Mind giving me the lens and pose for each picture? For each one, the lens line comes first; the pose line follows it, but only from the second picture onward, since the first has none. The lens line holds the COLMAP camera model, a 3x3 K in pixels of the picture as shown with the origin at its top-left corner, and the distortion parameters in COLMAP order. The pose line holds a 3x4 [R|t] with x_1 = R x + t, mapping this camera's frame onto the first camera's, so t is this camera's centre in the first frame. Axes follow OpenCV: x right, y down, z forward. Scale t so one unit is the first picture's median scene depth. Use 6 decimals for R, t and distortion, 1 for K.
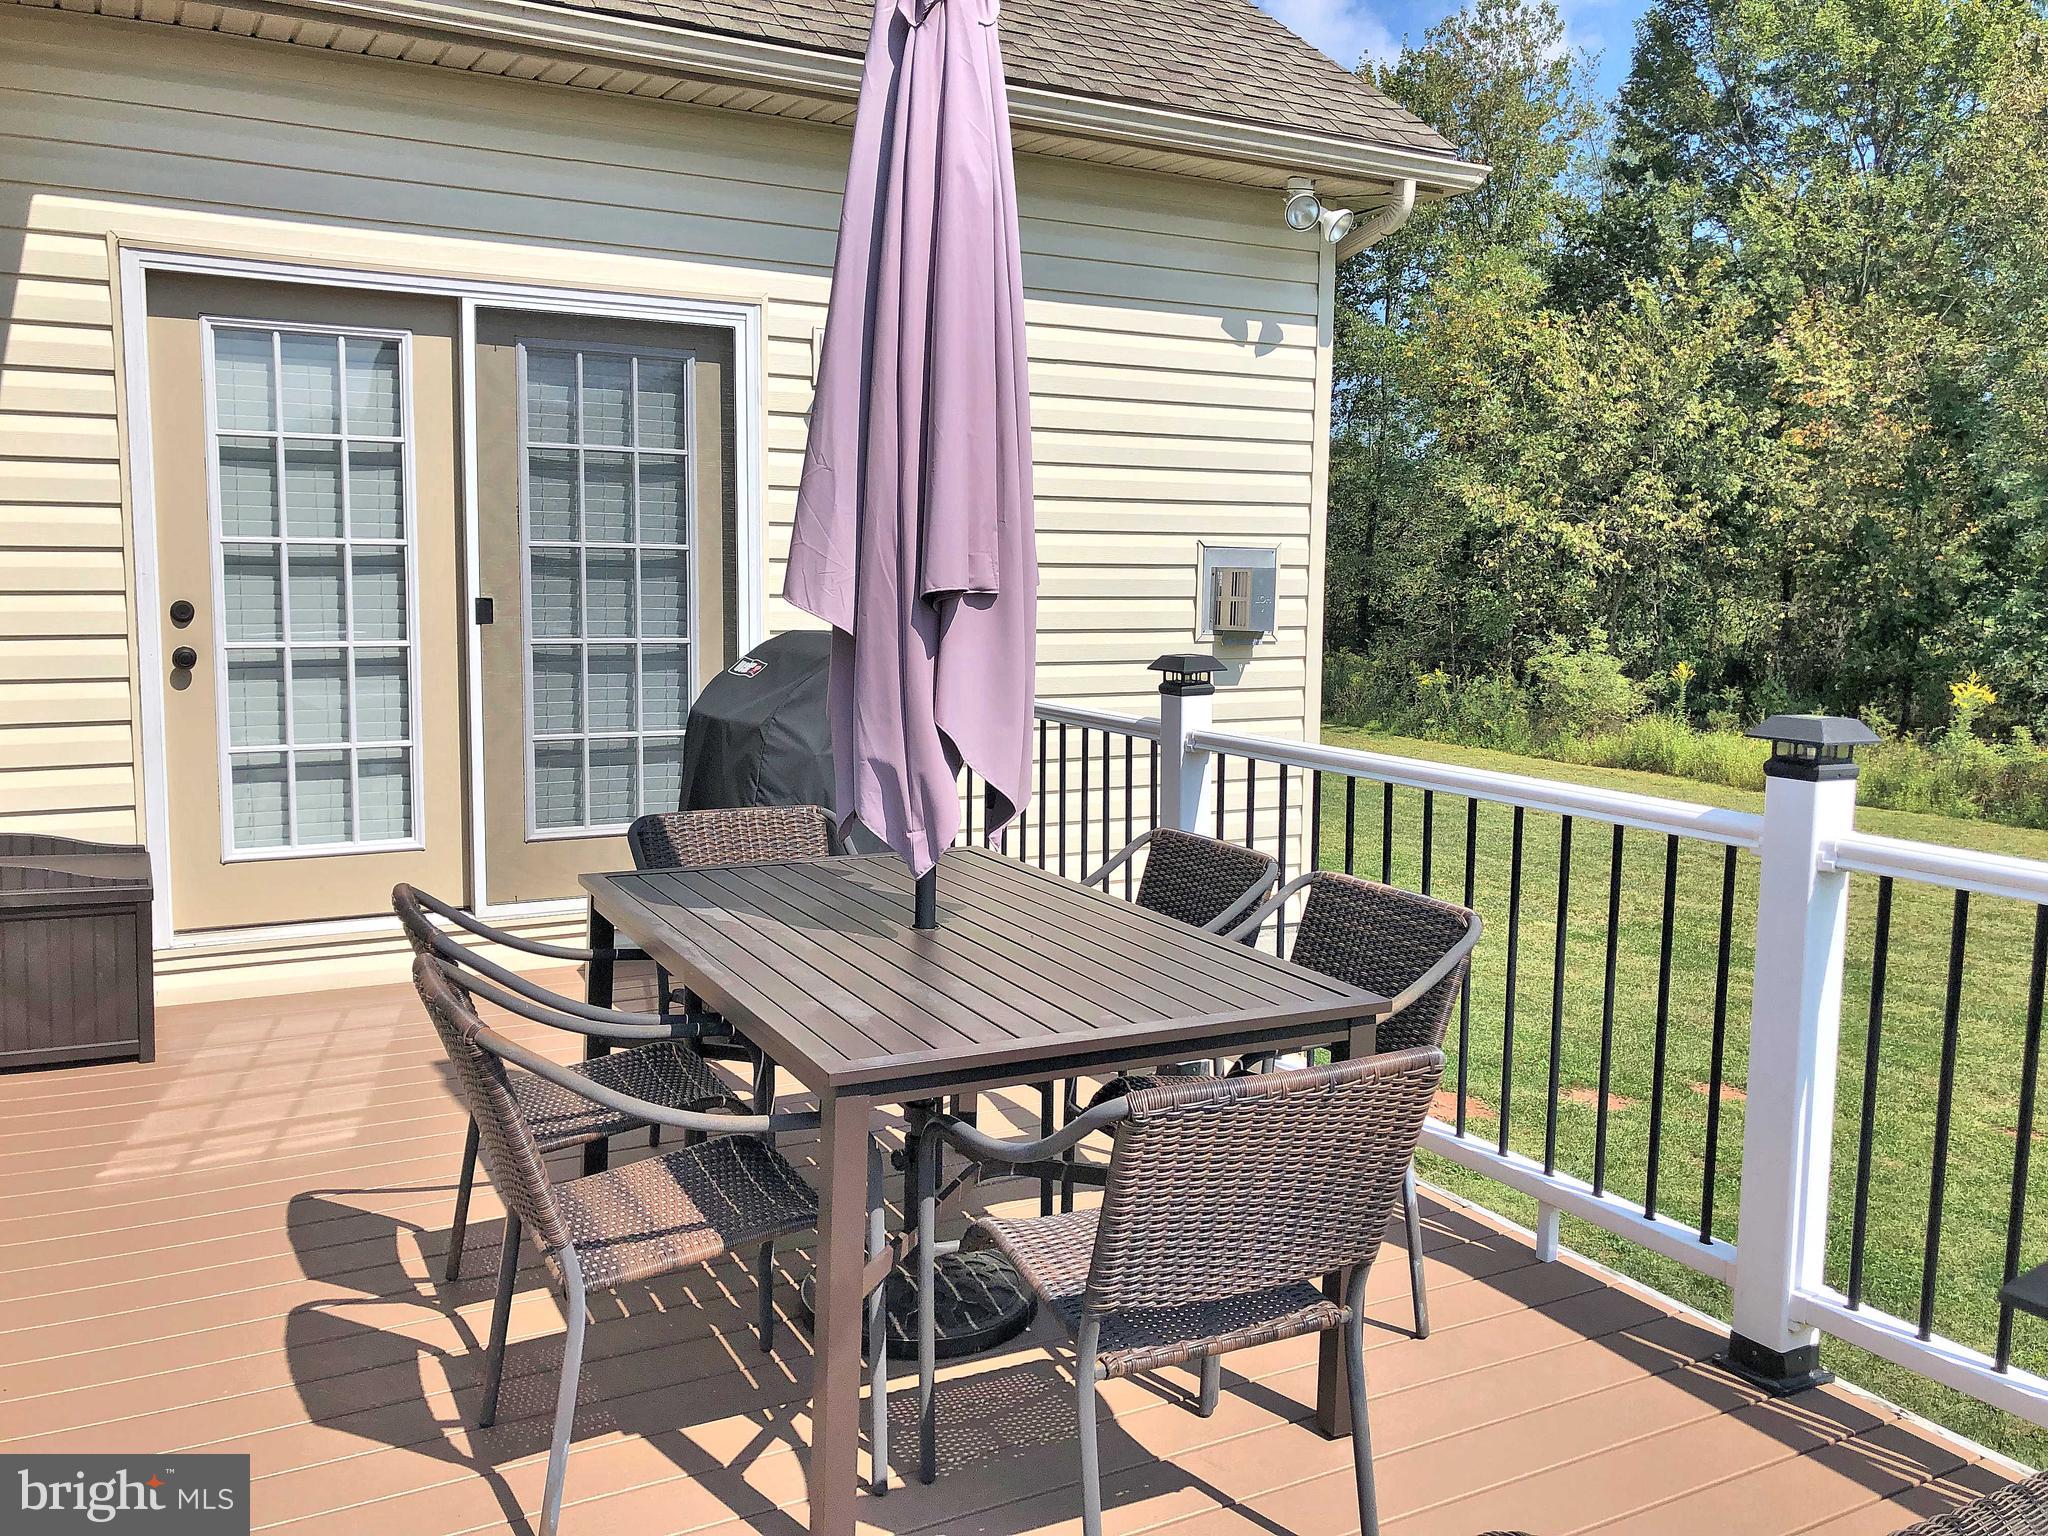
lens RADIAL K [[1681.3, 0, 1024.7], [0, 1681.3, 765.8], [0, 0, 1]] dist [0.049823, 0.006994]
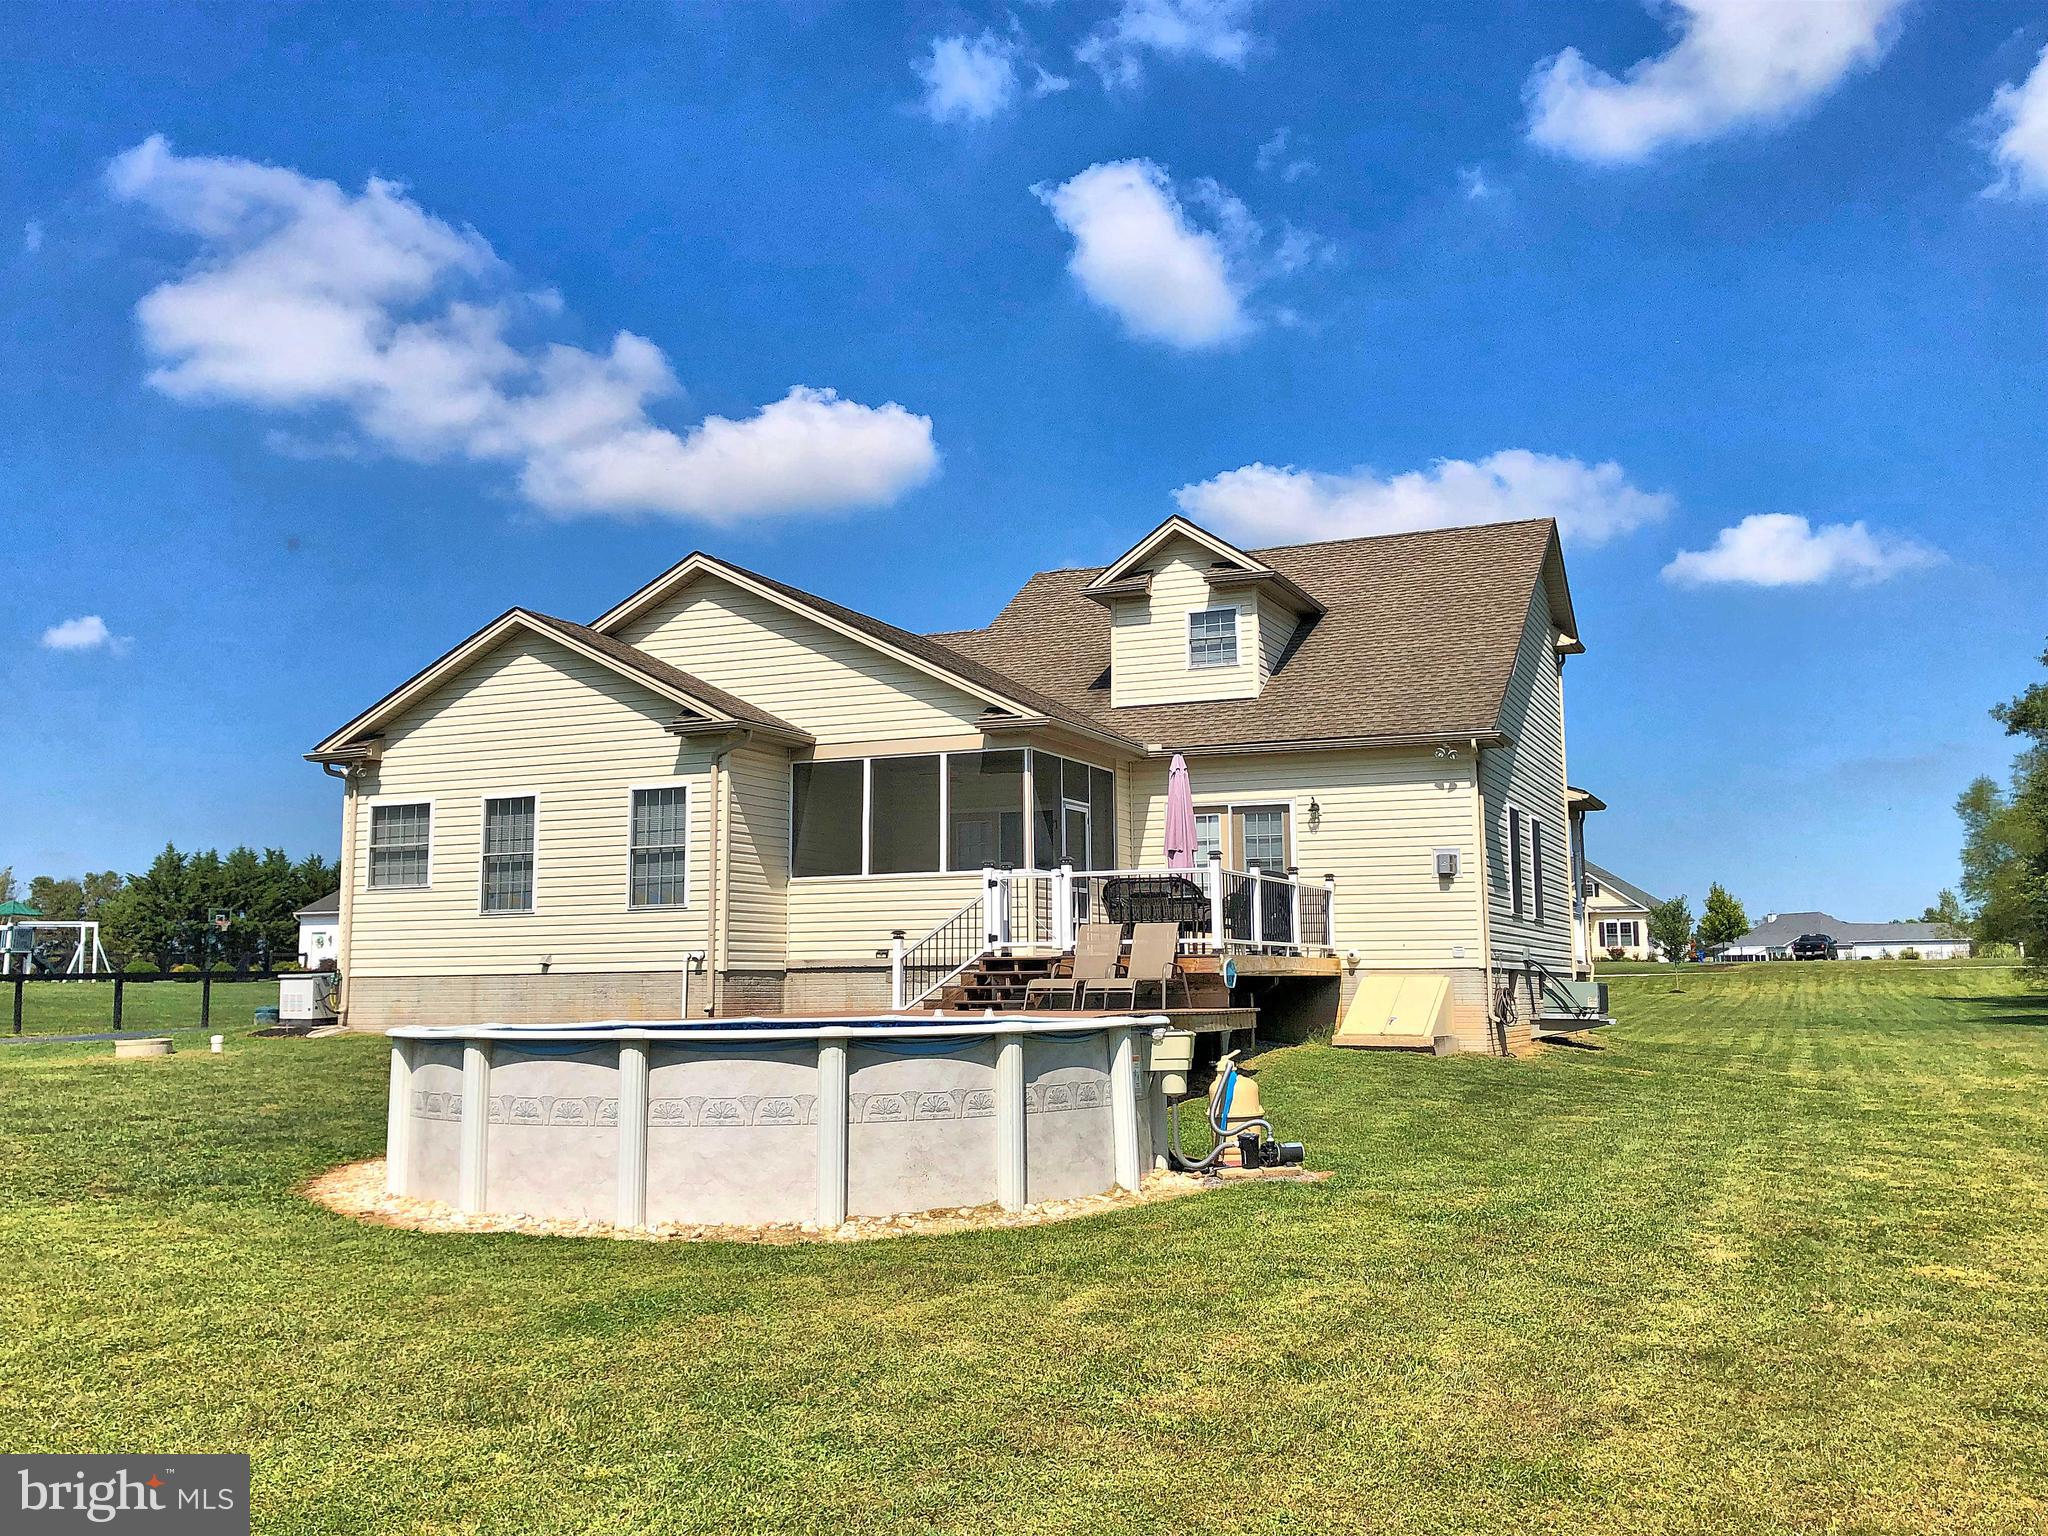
lens RADIAL K [[1861.5, 0, 1024.1], [0, 1861.5, 766.5], [0, 0, 1]] dist [-0.000728, 0.000000]
pose [[0.648629, -0.107487, -0.753476, 2.541105], [-0.070784, 0.977168, -0.200332, 0.539310], [0.757806, 0.183275, 0.626211, -2.089189]]
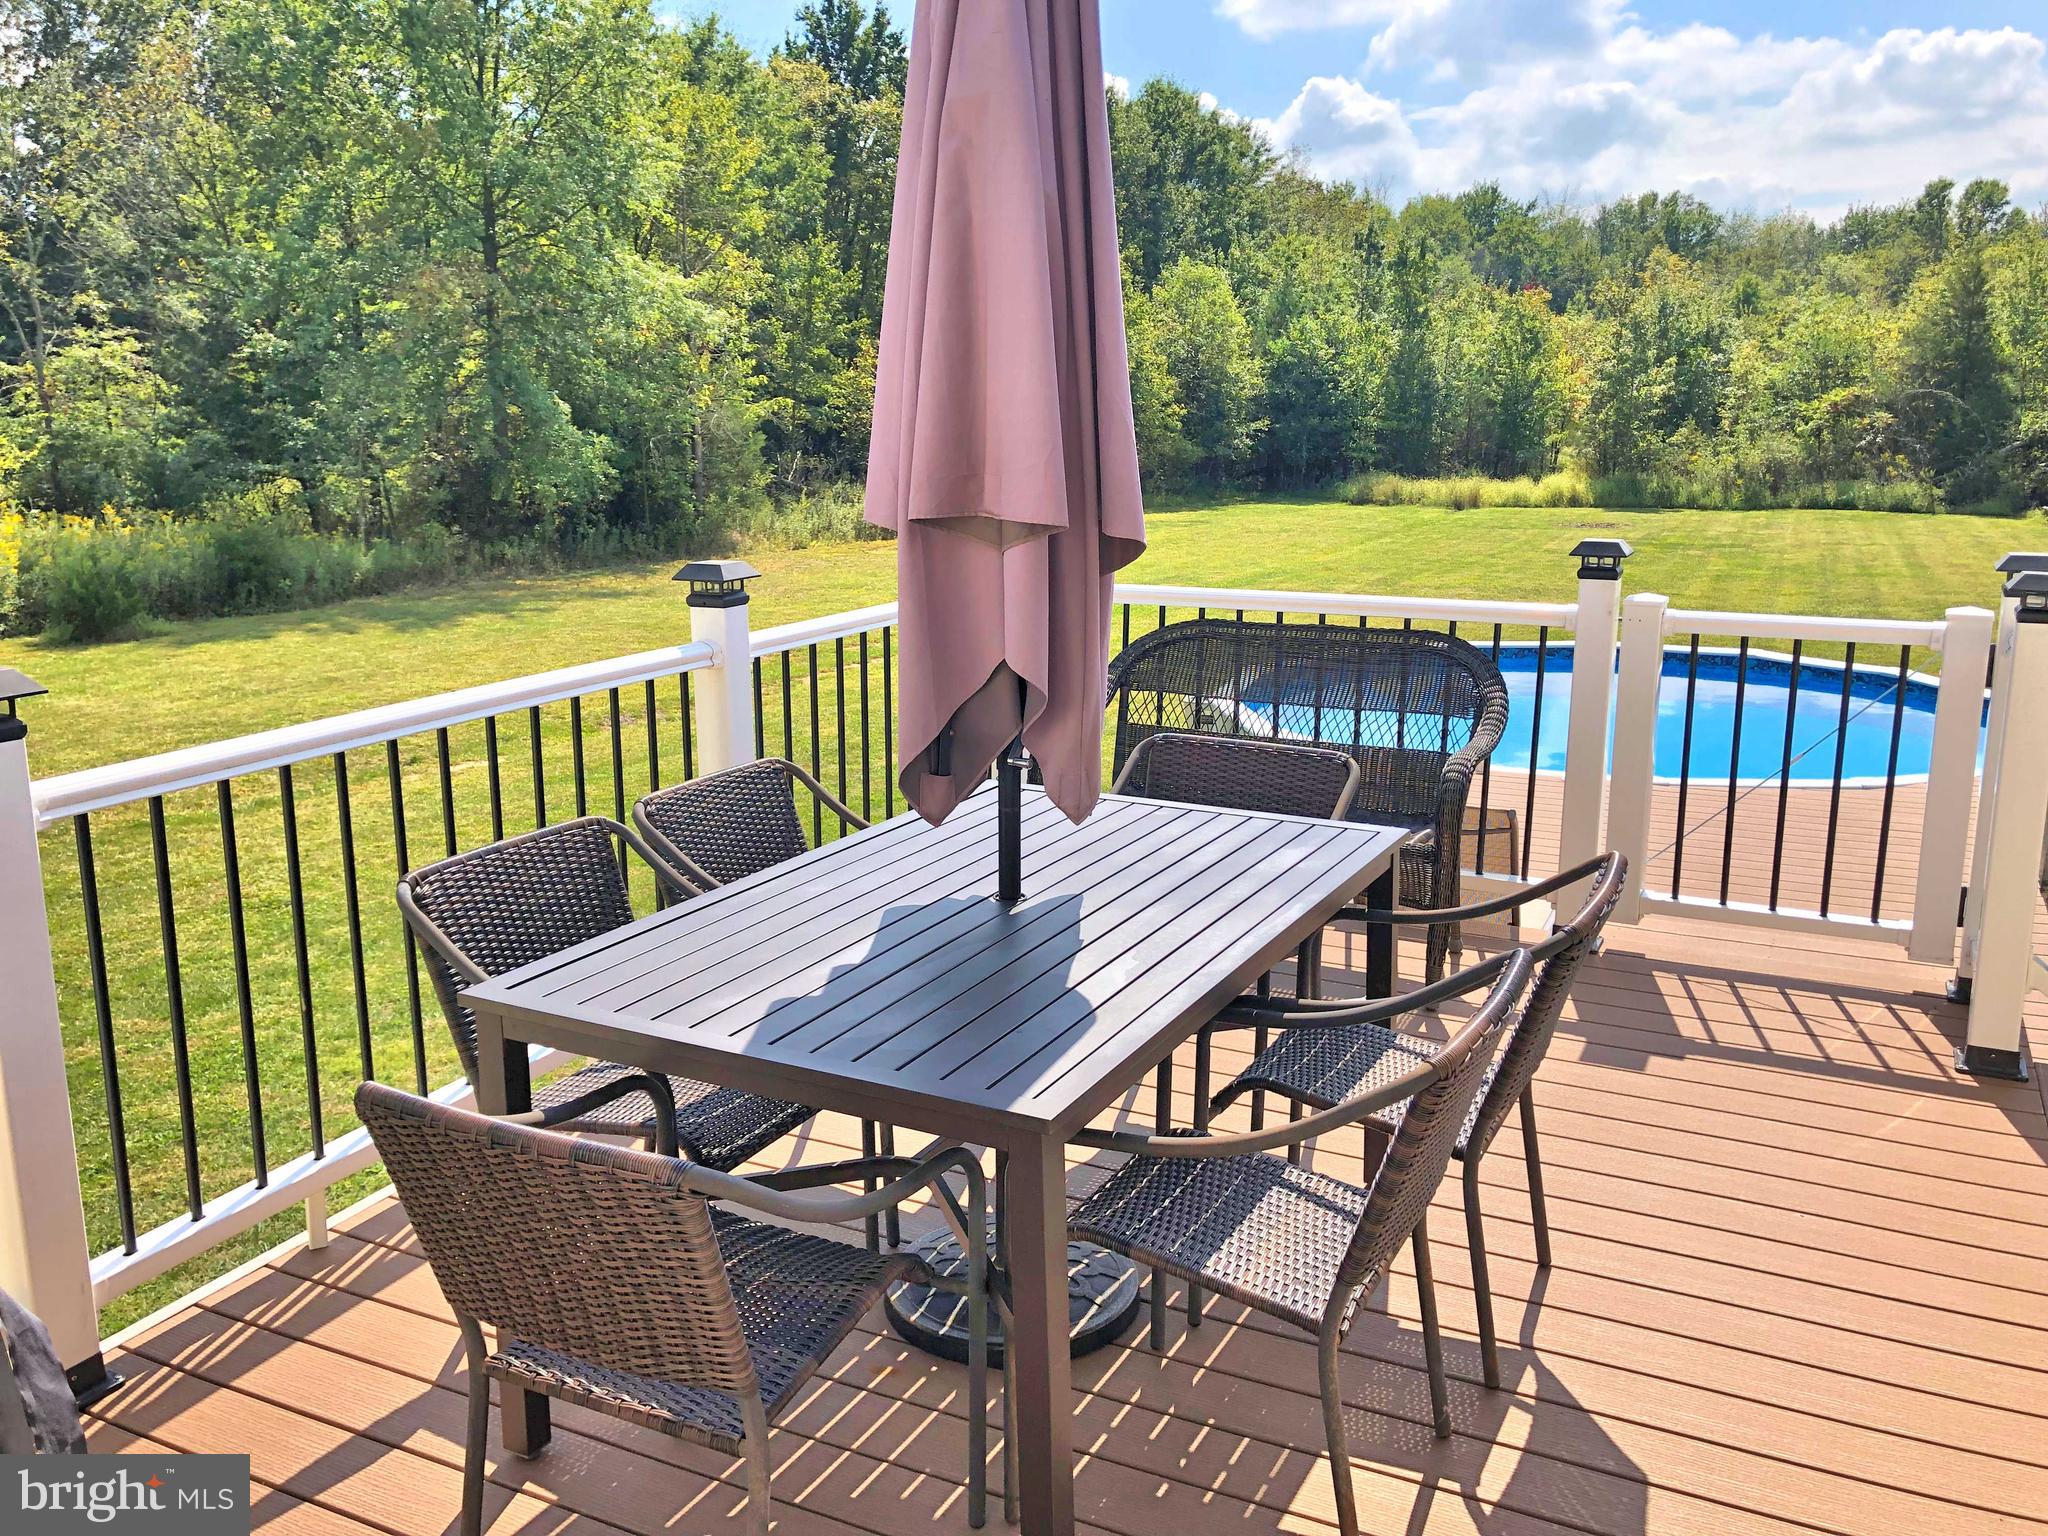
lens RADIAL K [[1681.3, 0, 1030.2], [0, 1681.3, 777.2], [0, 0, 1]] dist [0.049823, 0.006994]
pose [[-0.584164, -0.182869, 0.790766, -0.797122], [0.070993, 0.959041, 0.274228, -0.212163], [-0.808525, 0.216333, -0.547255, 1.540189]]
